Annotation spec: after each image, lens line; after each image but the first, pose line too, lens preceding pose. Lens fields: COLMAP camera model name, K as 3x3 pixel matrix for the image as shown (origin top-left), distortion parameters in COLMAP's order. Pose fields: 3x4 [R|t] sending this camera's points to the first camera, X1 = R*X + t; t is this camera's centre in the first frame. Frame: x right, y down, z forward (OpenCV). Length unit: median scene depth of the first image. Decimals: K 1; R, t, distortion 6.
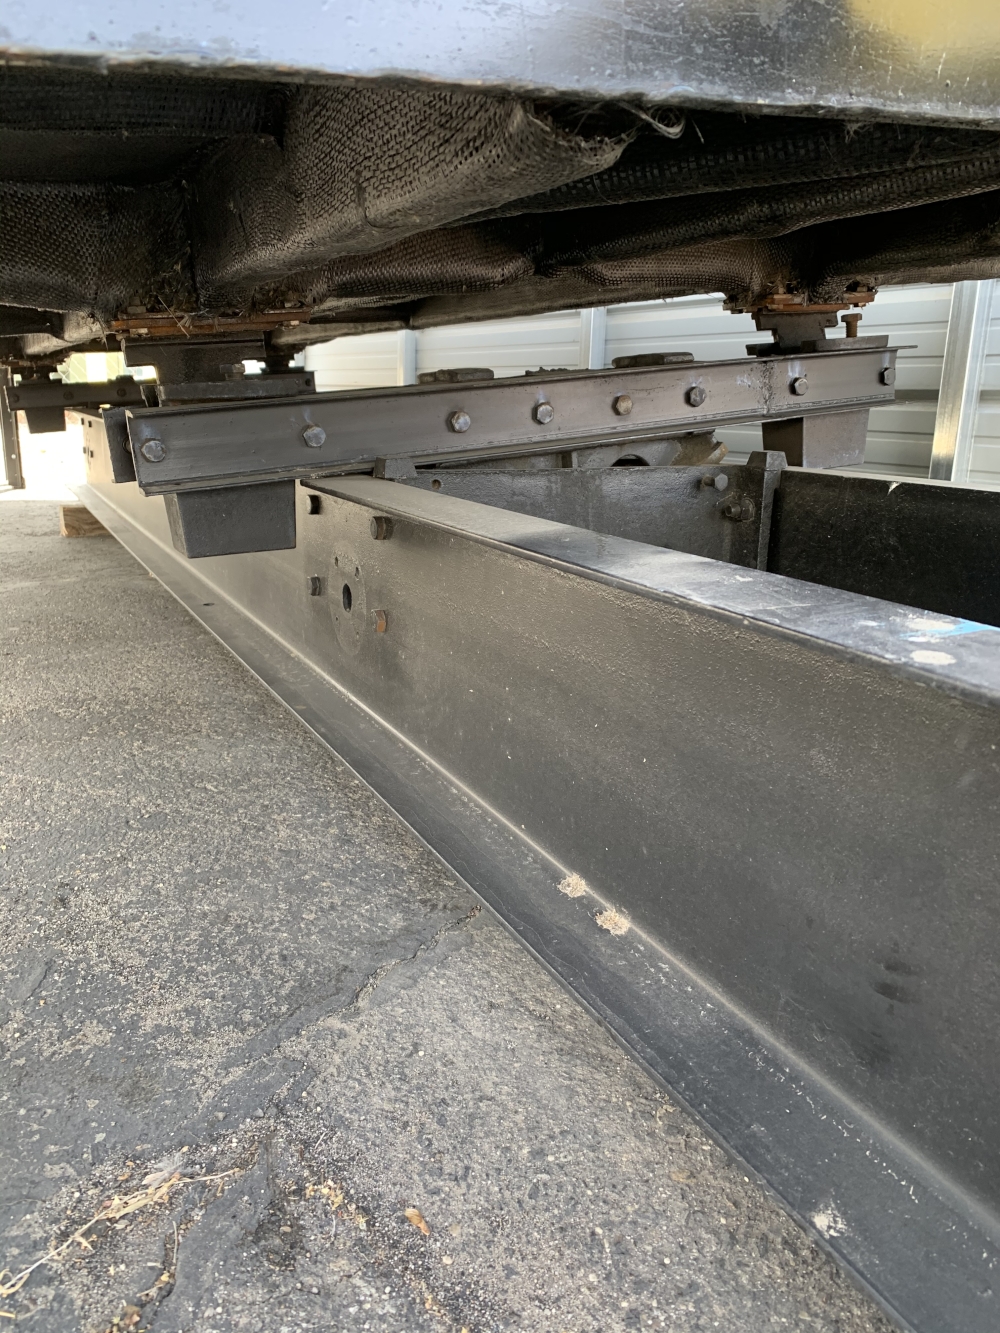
lens RADIAL K [[1029.9, 0, 500.0], [0, 1029.9, 666.5], [0, 0, 1]] dist [0.000893, -0.003732]
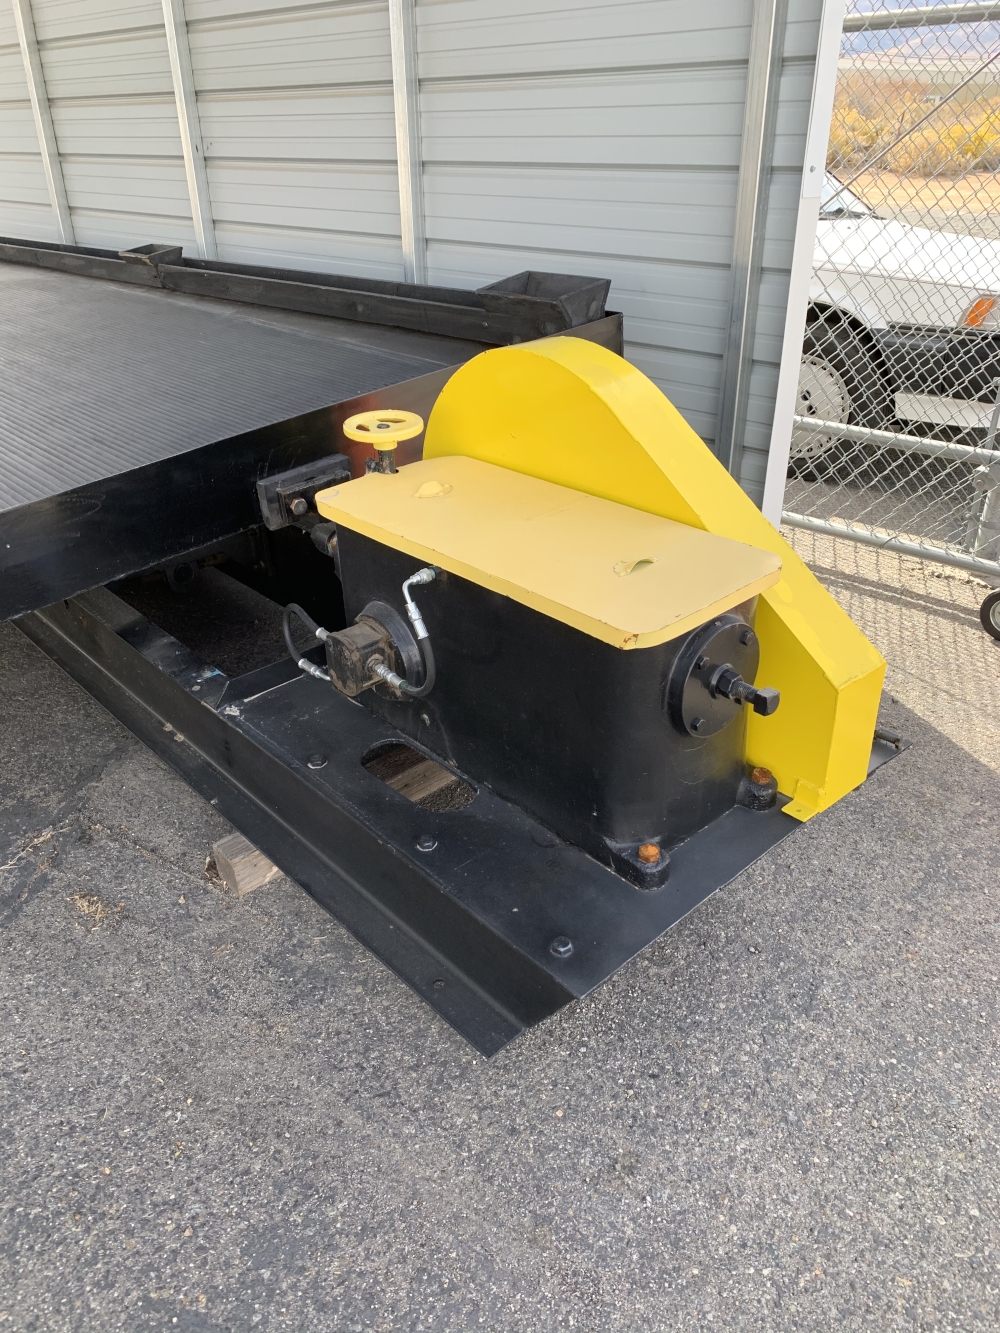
lens RADIAL K [[1008.7, 0, 501.1], [0, 1008.7, 646.7], [0, 0, 1]] dist [0.016739, -0.001117]
pose [[0.964335, -0.153495, 0.215632, 0.415940], [0.102312, 0.967520, 0.231163, -0.610234], [-0.244110, -0.200857, 0.948718, -2.038254]]
